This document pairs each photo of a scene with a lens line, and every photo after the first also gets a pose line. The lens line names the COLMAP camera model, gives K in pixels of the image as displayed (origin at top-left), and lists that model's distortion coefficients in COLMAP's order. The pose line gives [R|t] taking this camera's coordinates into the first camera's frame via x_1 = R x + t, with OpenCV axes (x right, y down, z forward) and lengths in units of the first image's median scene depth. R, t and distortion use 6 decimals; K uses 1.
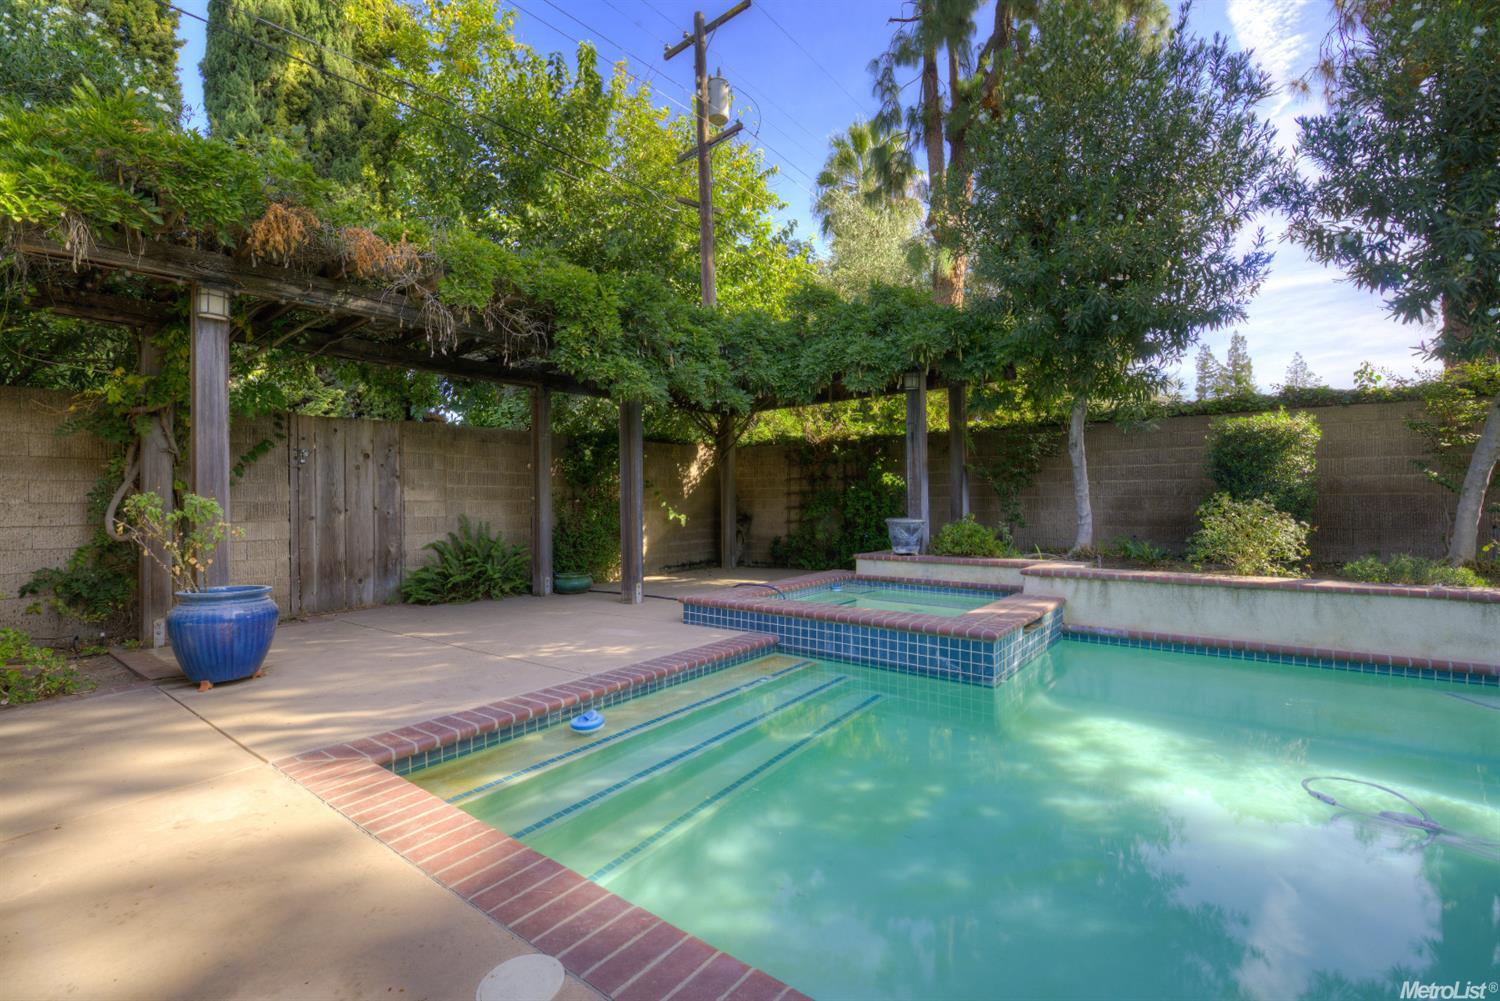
lens RADIAL K [[649.5, 0, 750.0], [0, 649.5, 508.3], [0, 0, 1]] dist [-0.013408, -0.005134]
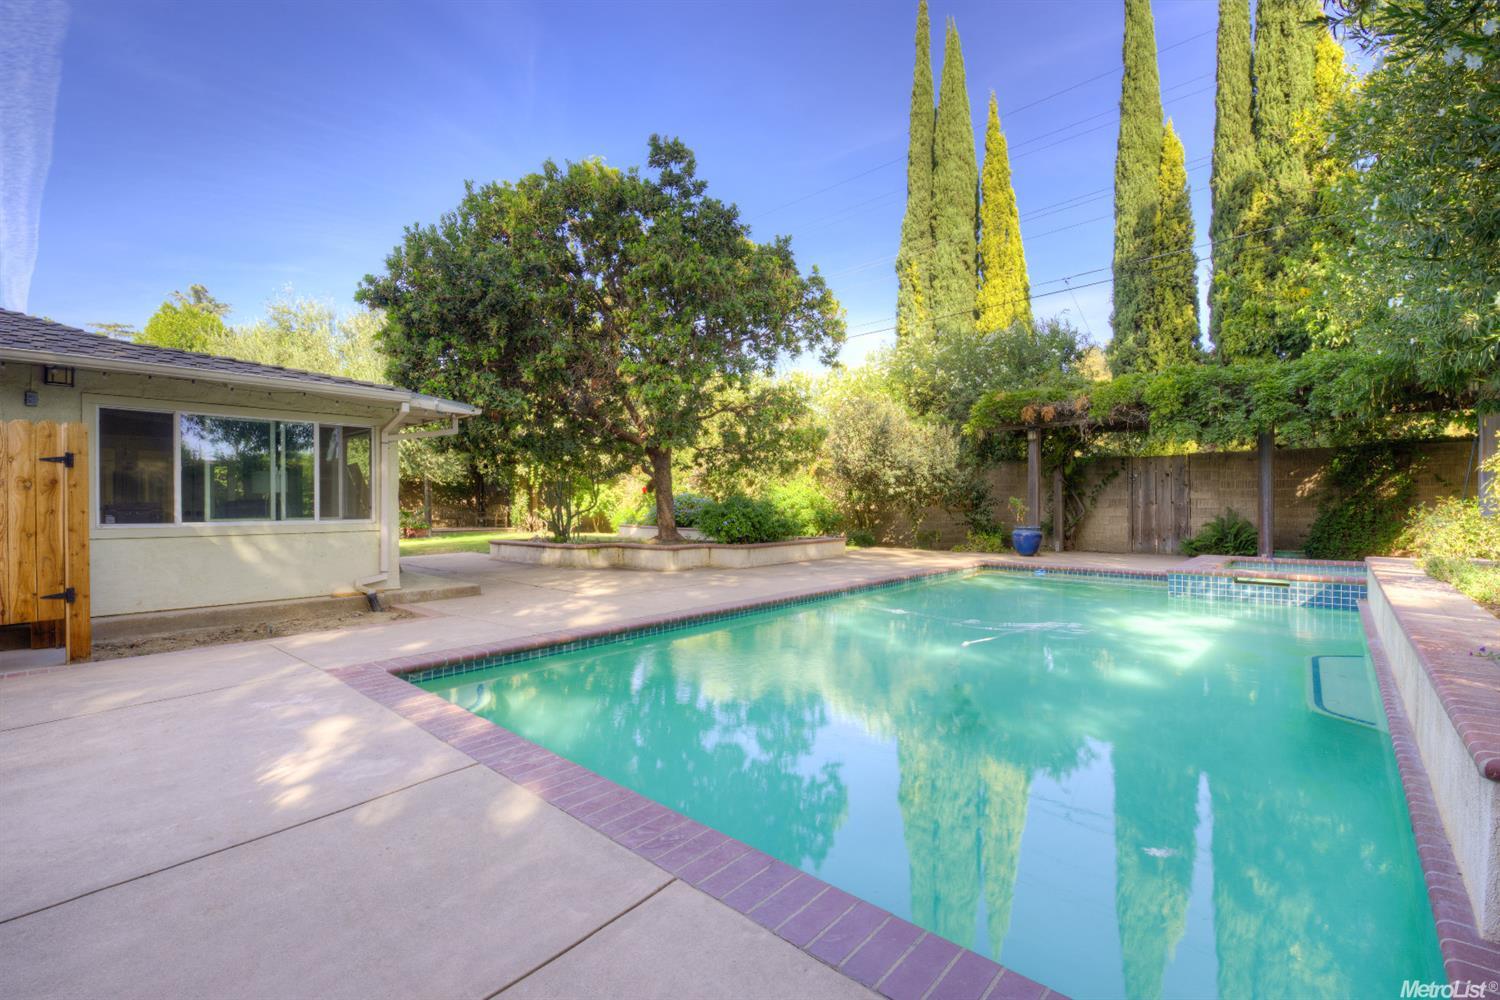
lens RADIAL K [[649.5, 0, 749.9], [0, 649.5, 501.1], [0, 0, 1]] dist [-0.013408, -0.005134]
pose [[-0.081252, 0.012100, -0.996620, 1.347629], [-0.009101, 0.999876, 0.012881, -0.016081], [0.996652, 0.010117, -0.081132, -0.075058]]
